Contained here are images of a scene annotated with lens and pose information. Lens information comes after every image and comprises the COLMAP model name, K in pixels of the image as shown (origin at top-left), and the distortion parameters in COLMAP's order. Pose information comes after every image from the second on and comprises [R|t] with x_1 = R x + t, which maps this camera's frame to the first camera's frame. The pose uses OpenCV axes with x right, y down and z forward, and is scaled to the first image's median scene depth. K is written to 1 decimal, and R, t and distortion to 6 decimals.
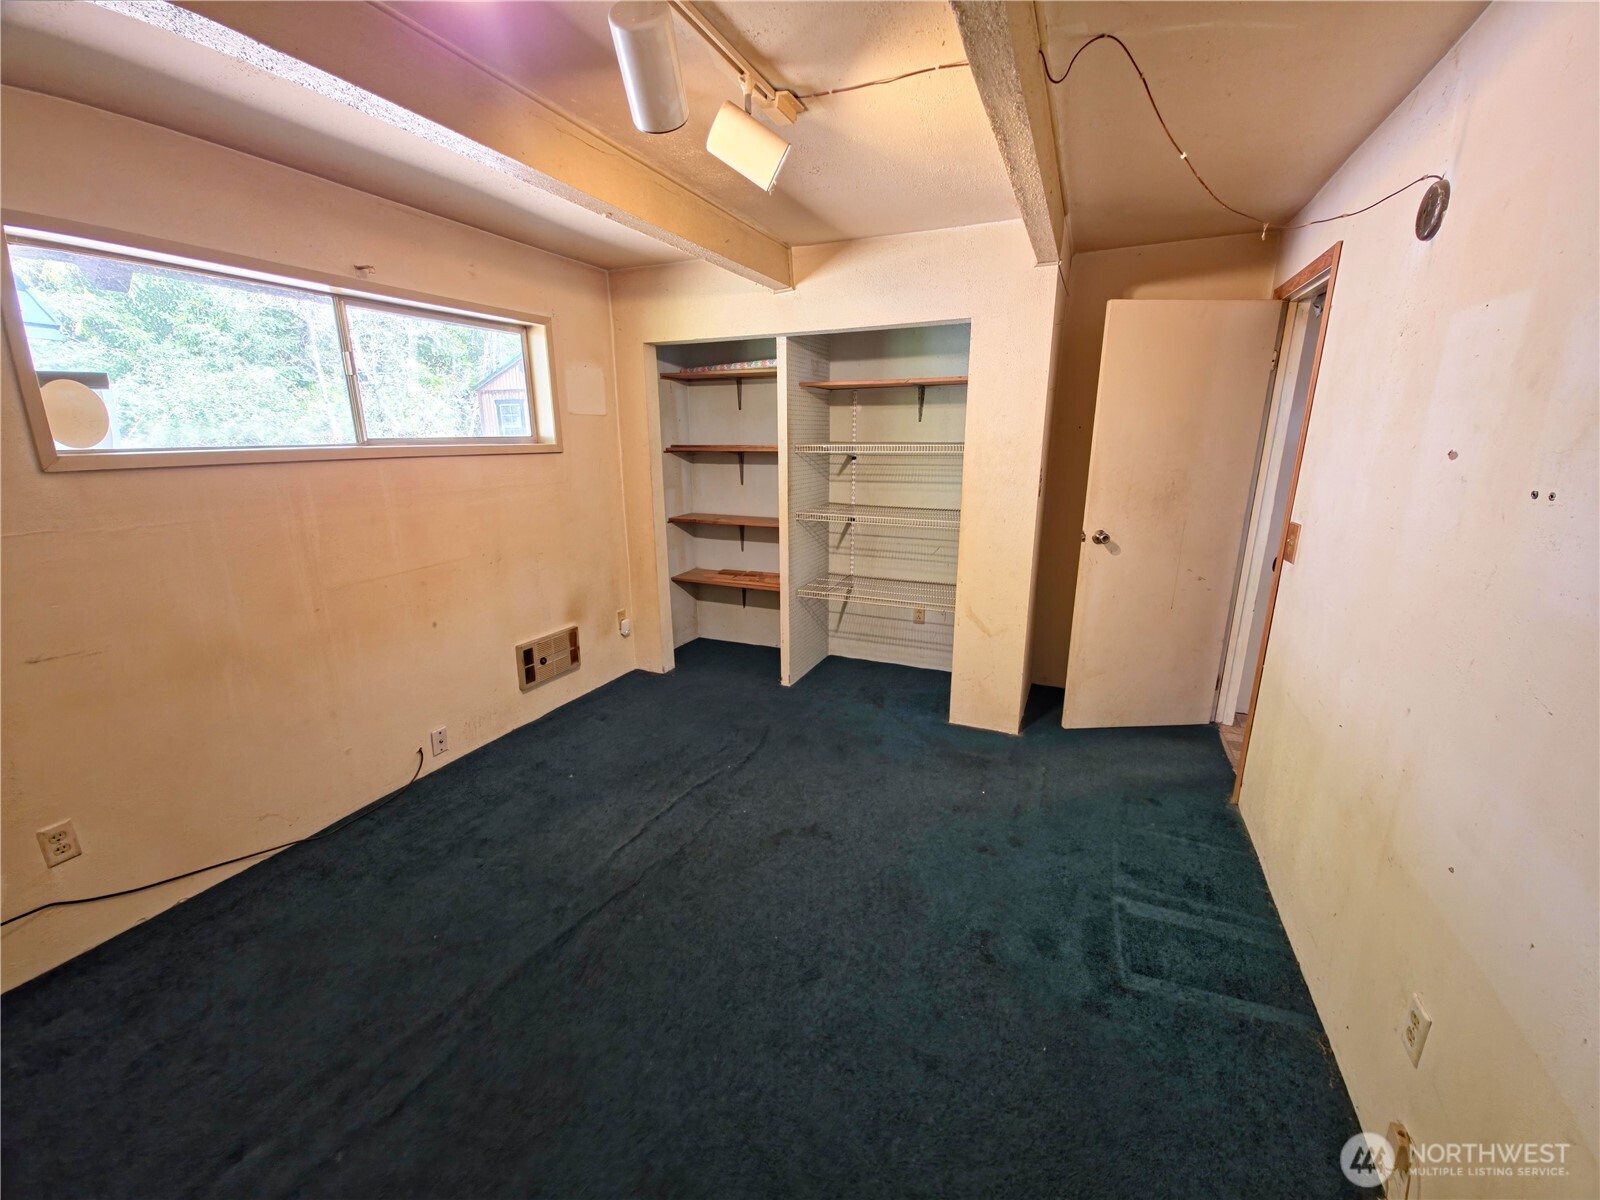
lens RADIAL K [[658.4, 0, 790.5], [0, 658.4, 604.7], [0, 0, 1]] dist [-0.002953, -0.000445]
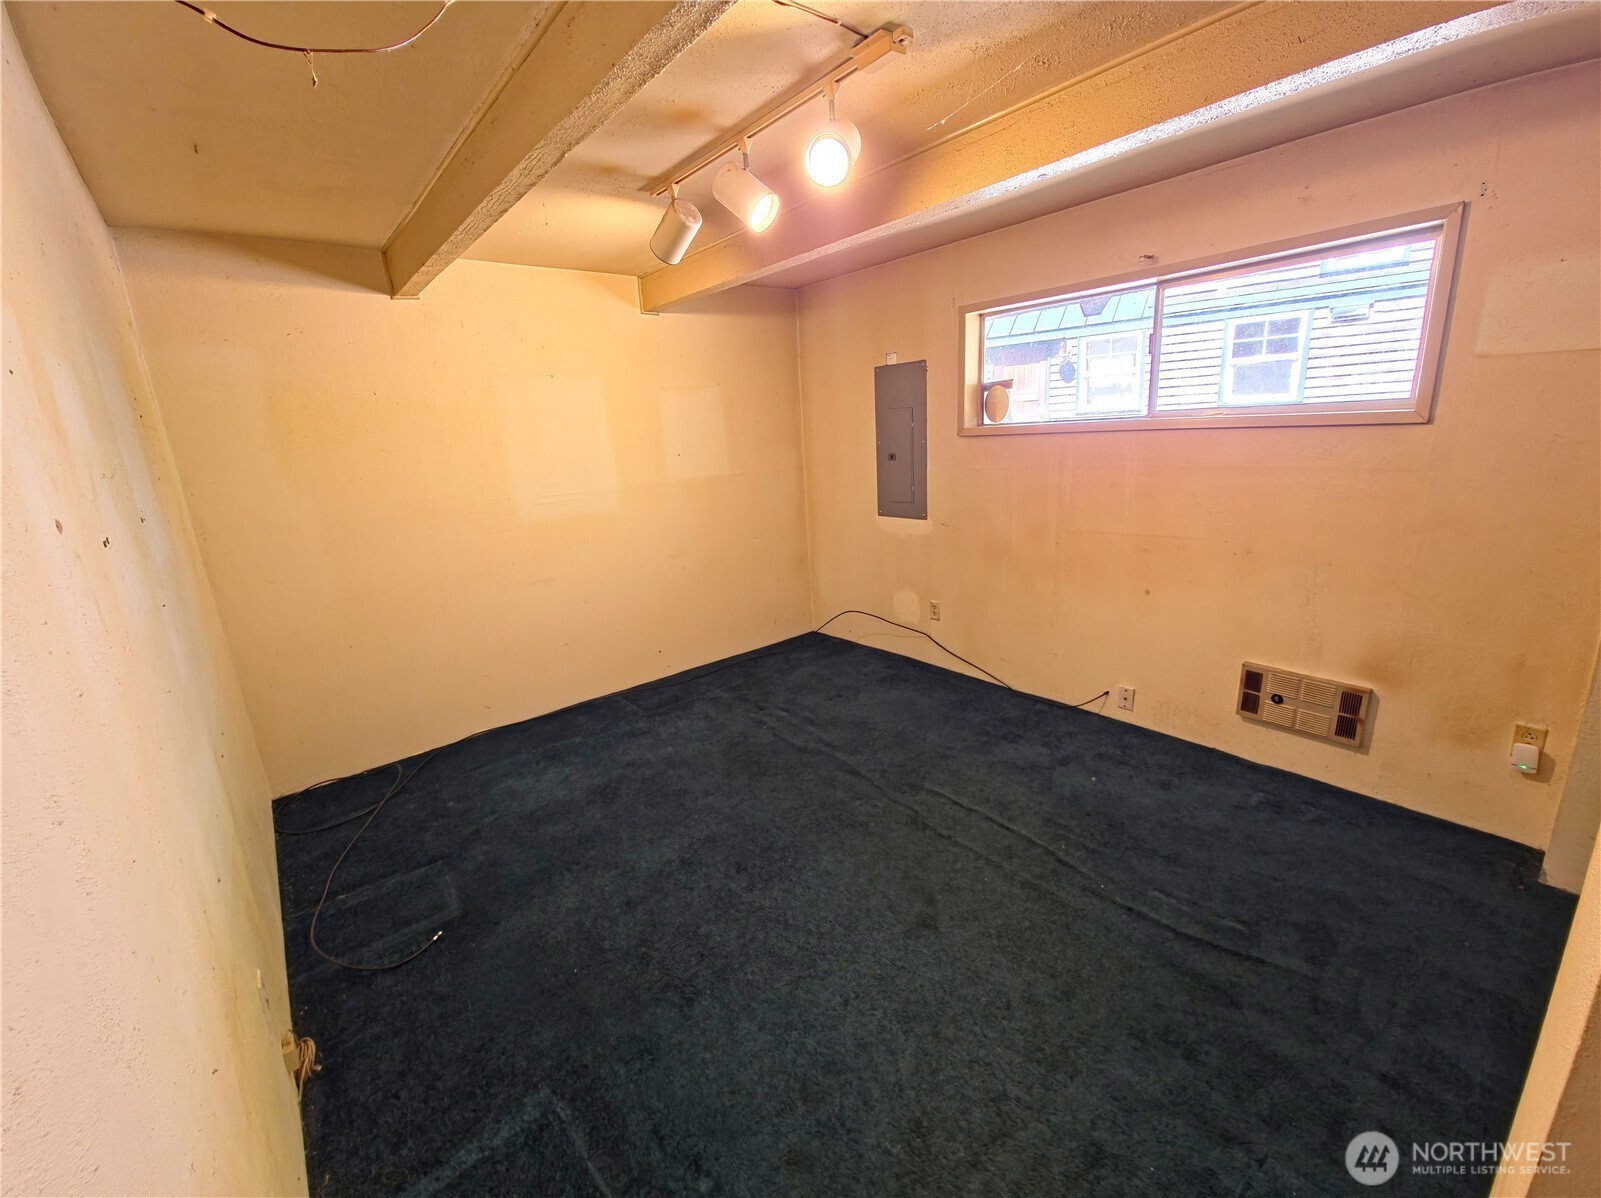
lens RADIAL K [[658.8, 0, 788.1], [0, 658.8, 598.1], [0, 0, 1]] dist [-0.002953, -0.000445]
pose [[-0.462572, 0.252073, -0.849992, 0.626935], [-0.165690, 0.917259, 0.362191, -0.253494], [0.870962, 0.308375, -0.382532, 0.948371]]
